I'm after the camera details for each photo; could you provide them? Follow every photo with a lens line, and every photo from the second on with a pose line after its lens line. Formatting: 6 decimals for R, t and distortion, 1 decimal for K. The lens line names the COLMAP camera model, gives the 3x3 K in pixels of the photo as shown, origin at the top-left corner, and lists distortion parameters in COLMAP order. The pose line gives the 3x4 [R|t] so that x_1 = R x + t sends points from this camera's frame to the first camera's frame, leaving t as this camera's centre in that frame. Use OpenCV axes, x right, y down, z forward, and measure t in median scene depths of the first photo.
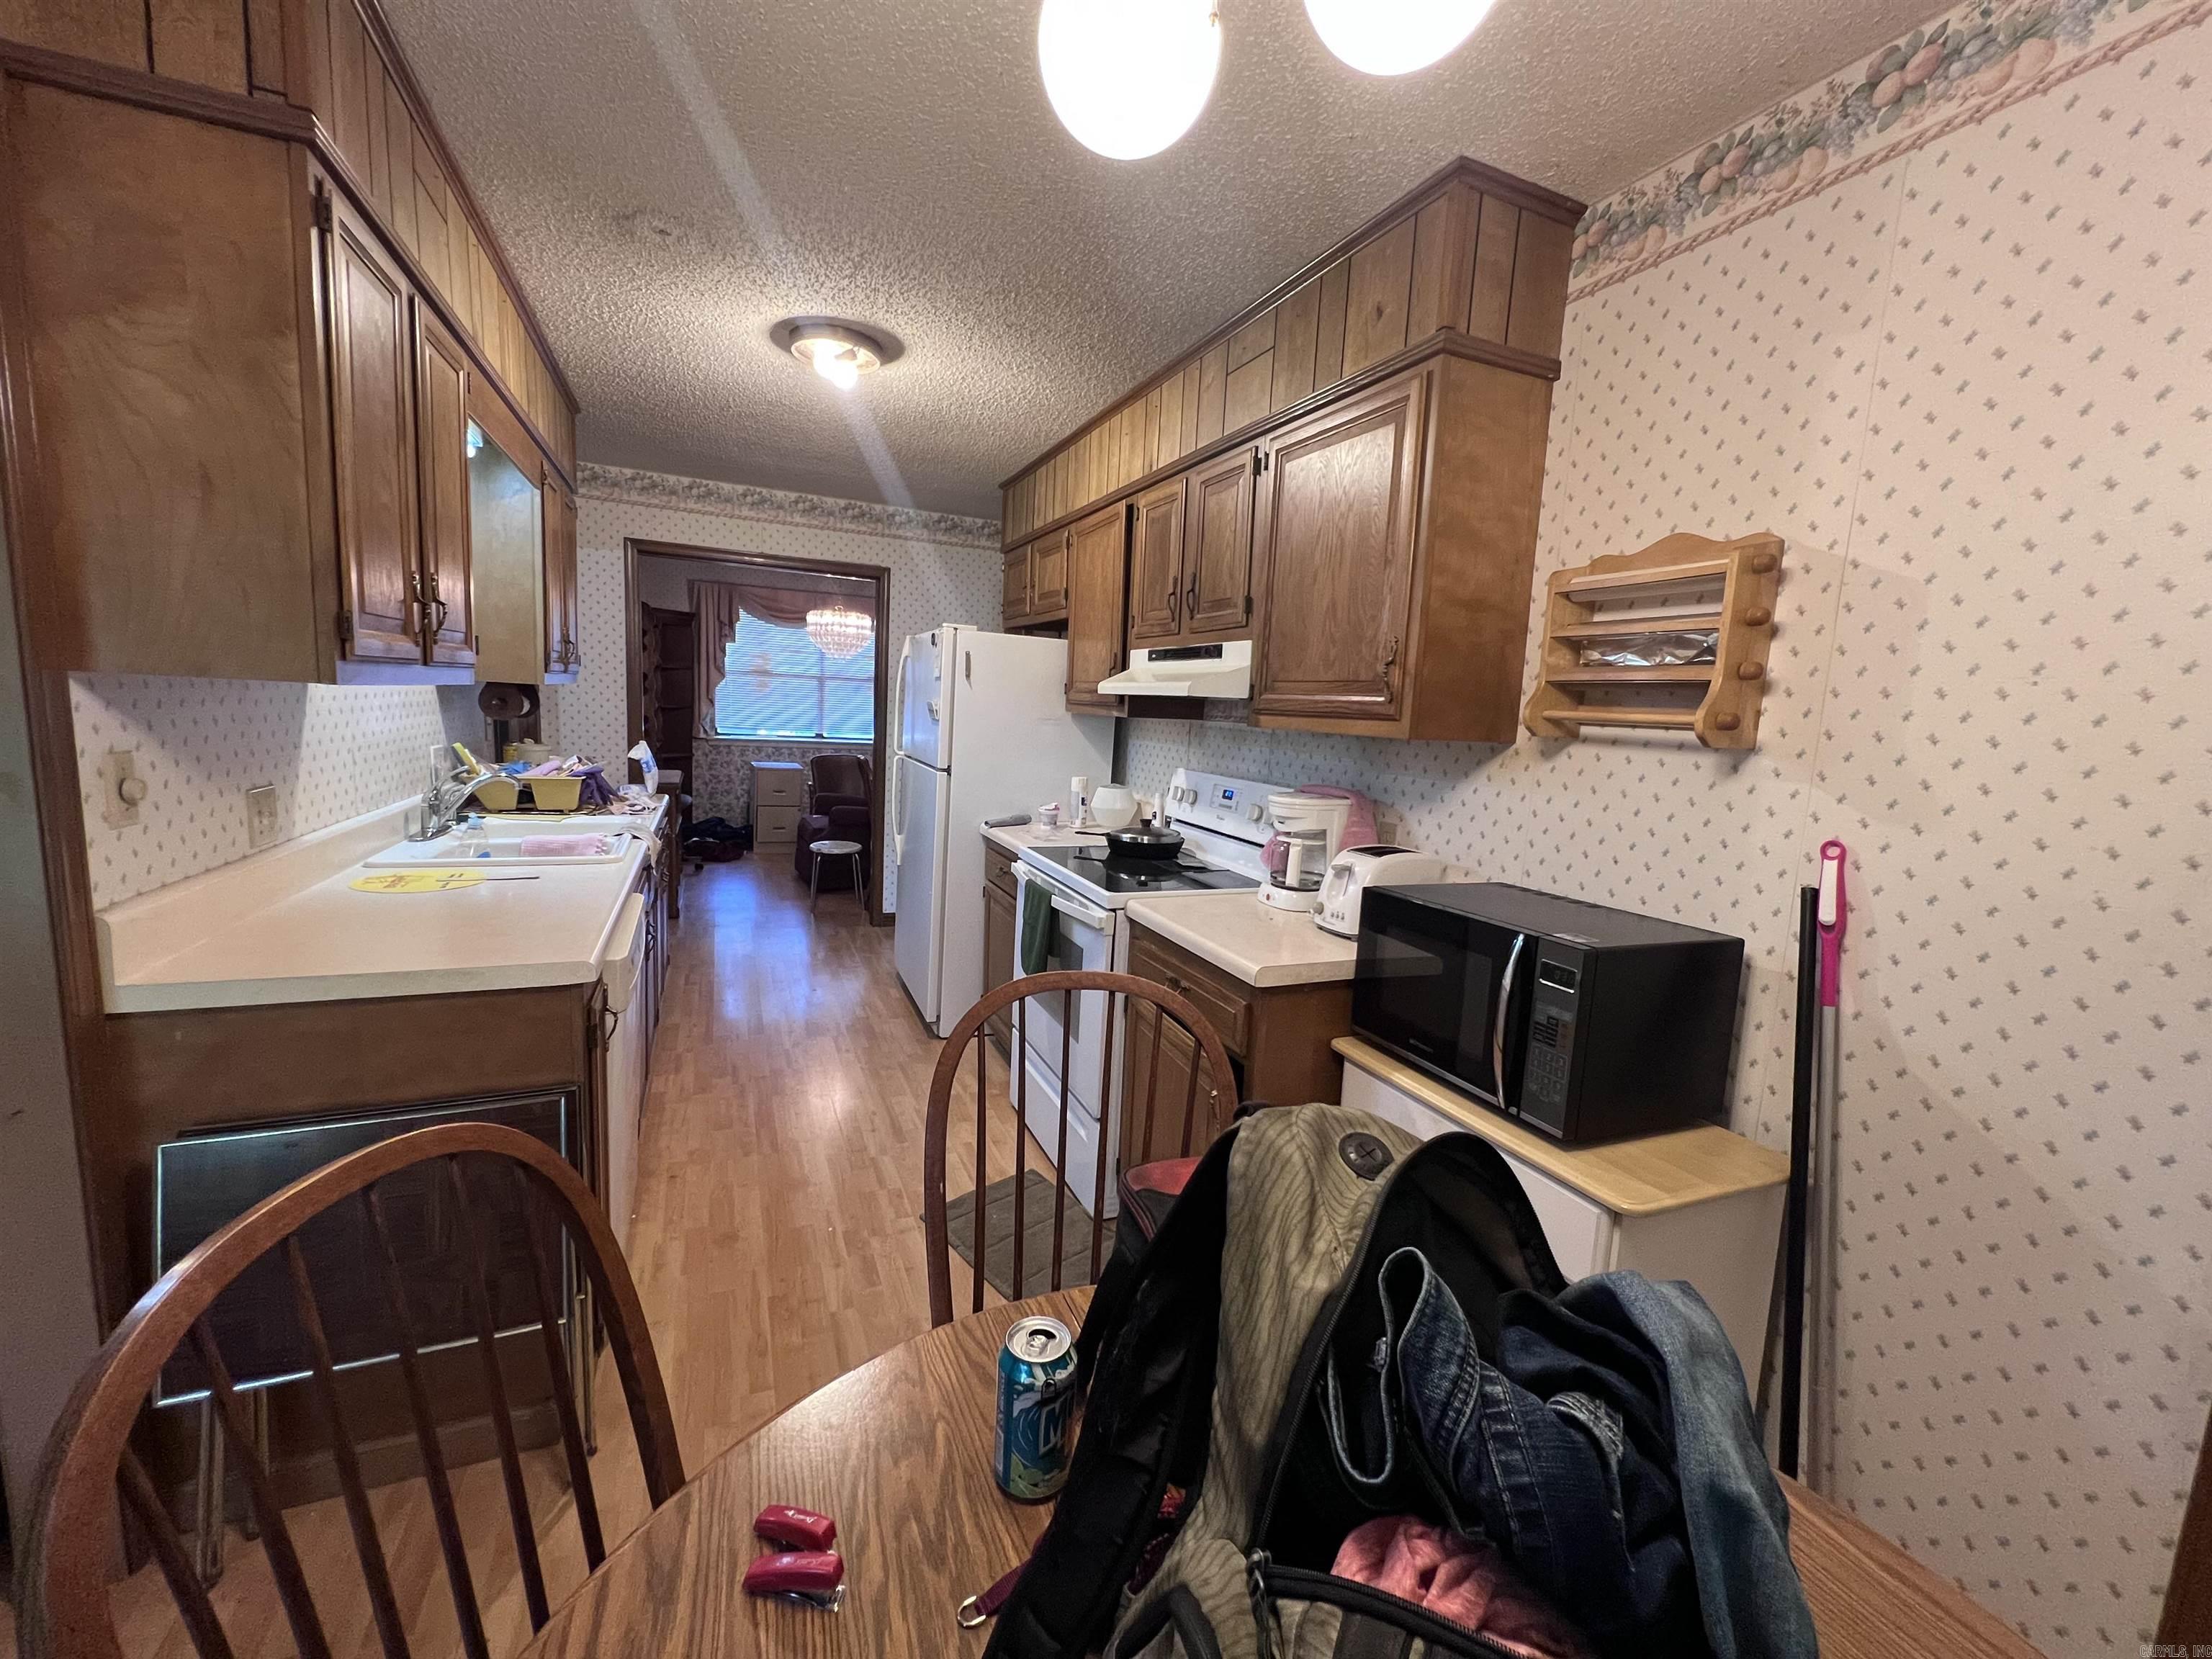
lens RADIAL K [[889.4, 0, 1096.5], [0, 889.4, 825.1], [0, 0, 1]] dist [-0.002778, -0.000040]
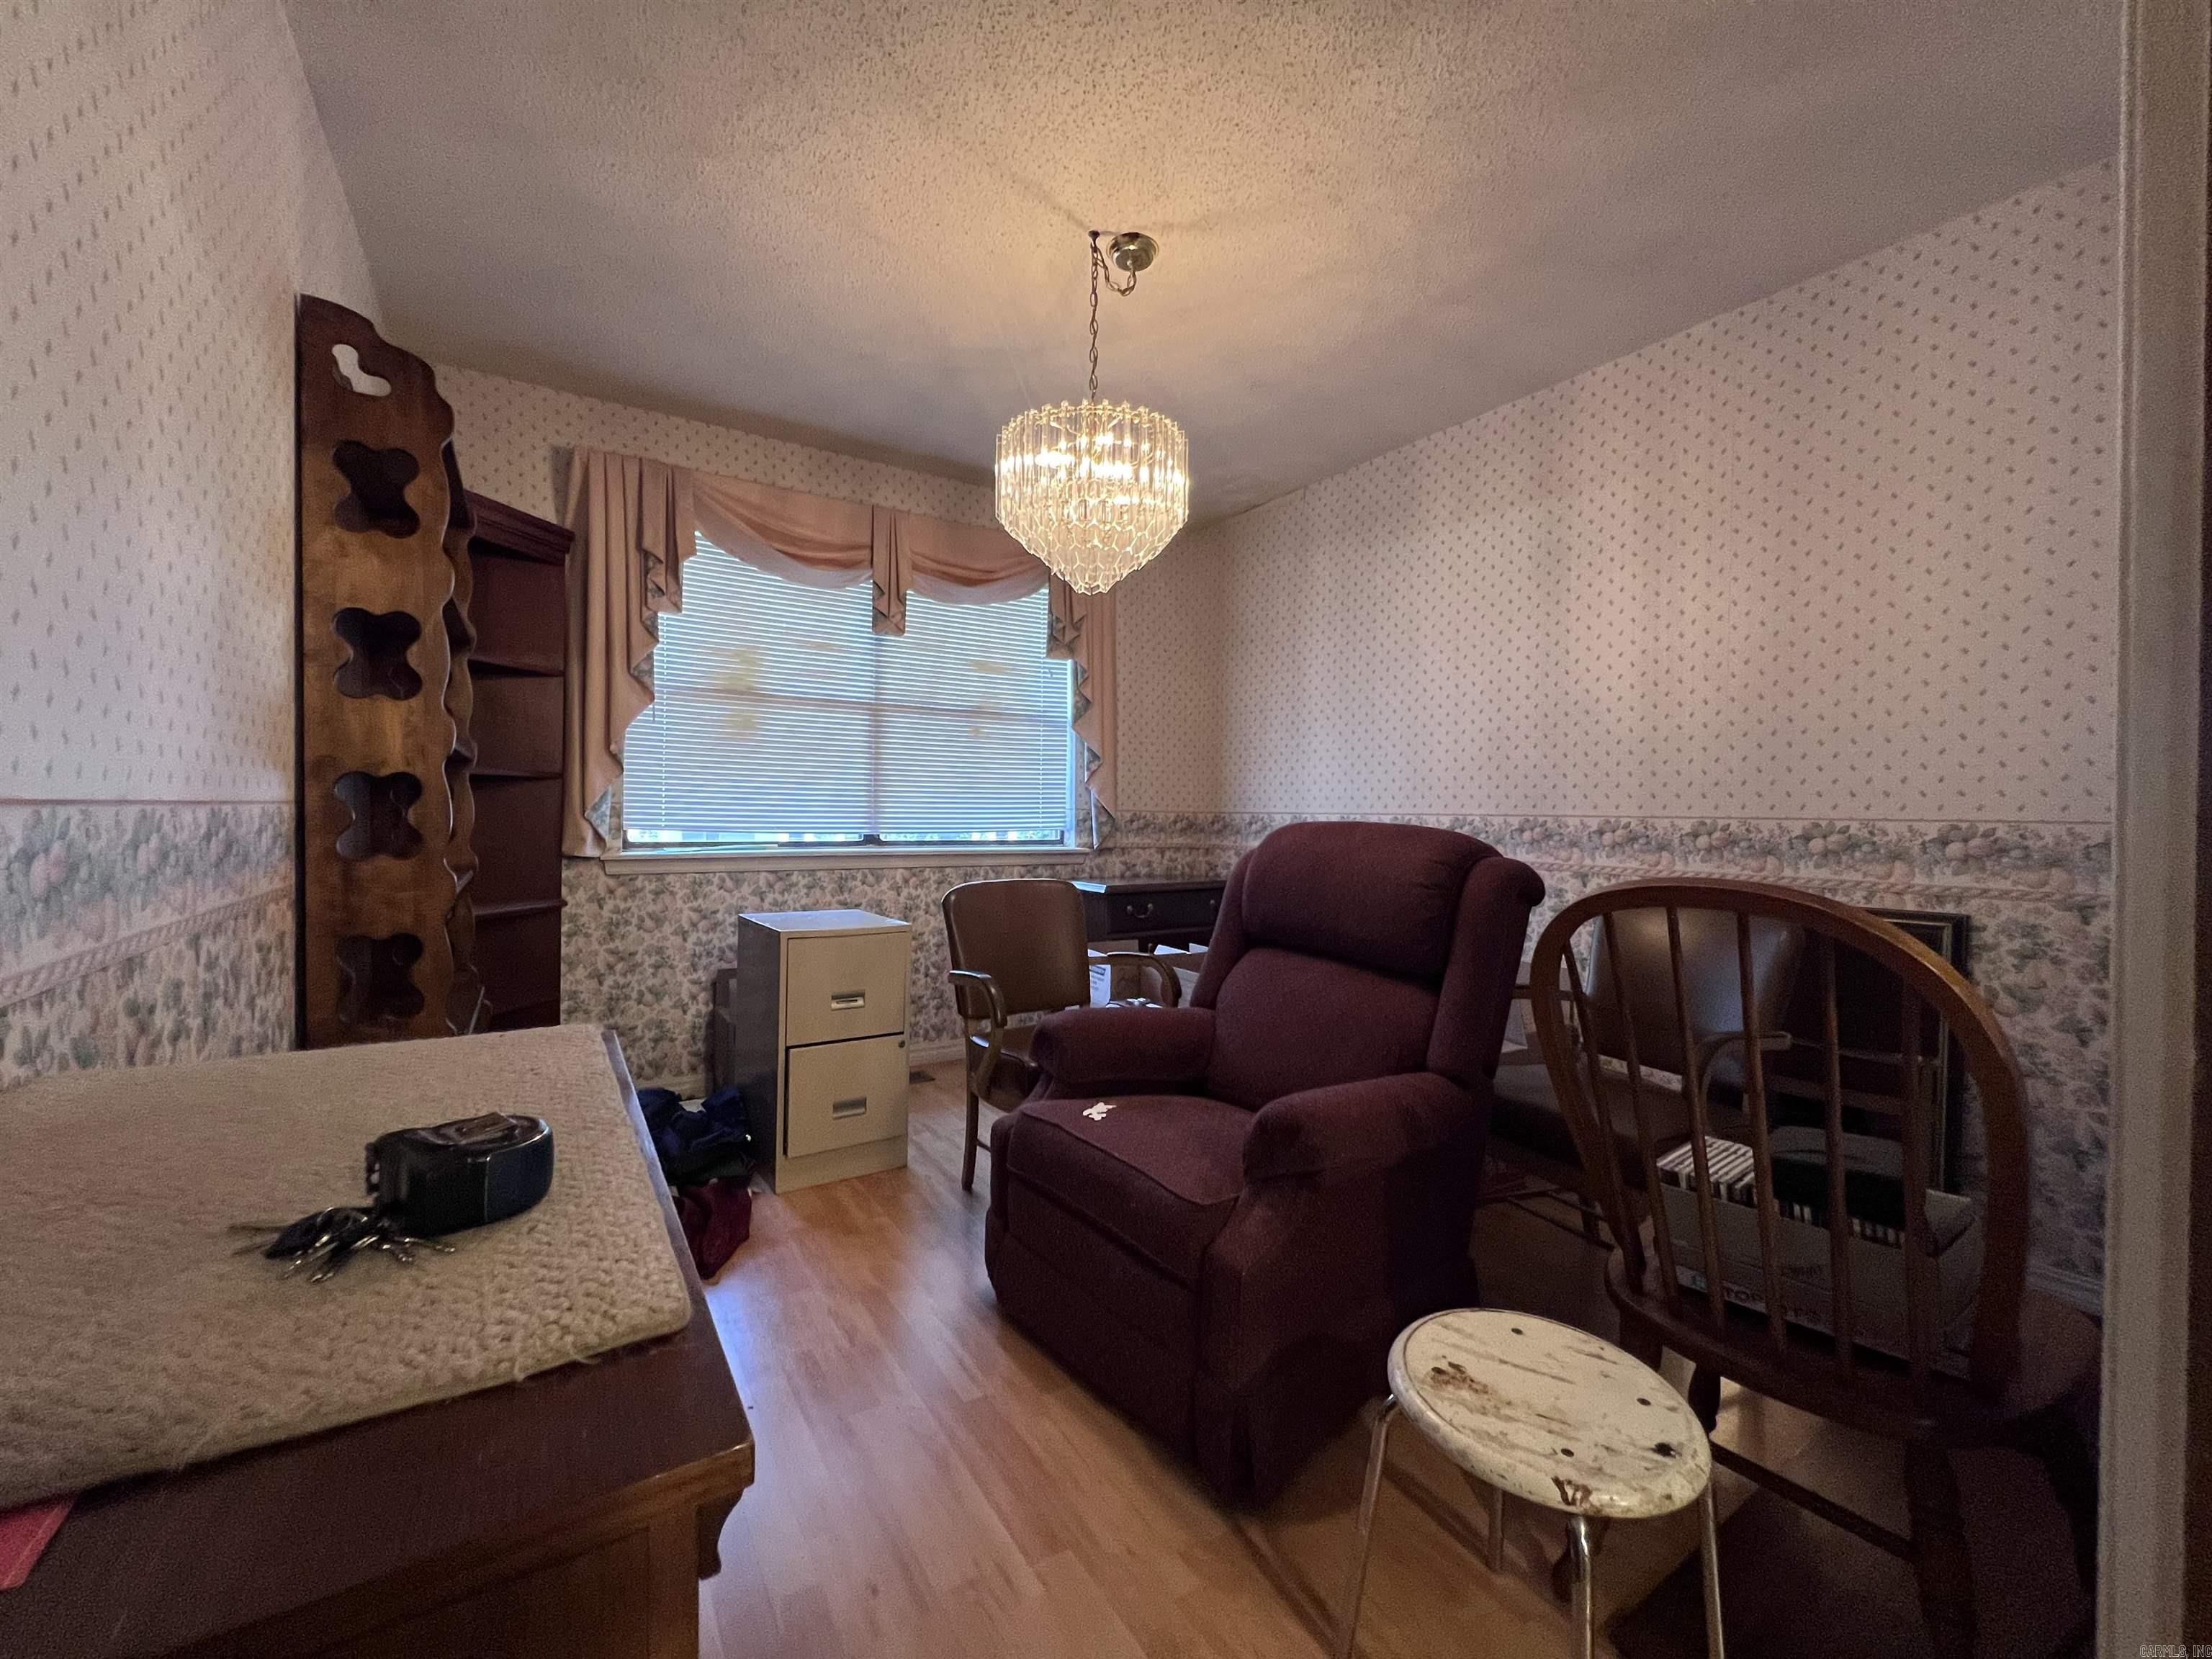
lens RADIAL K [[889.4, 0, 1121.3], [0, 889.4, 830.7], [0, 0, 1]] dist [-0.002778, -0.000040]
pose [[0.980332, -0.048799, 0.191226, -0.294143], [0.071919, 0.990654, -0.115895, -0.048846], [-0.183783, 0.127368, 0.974680, 0.589093]]
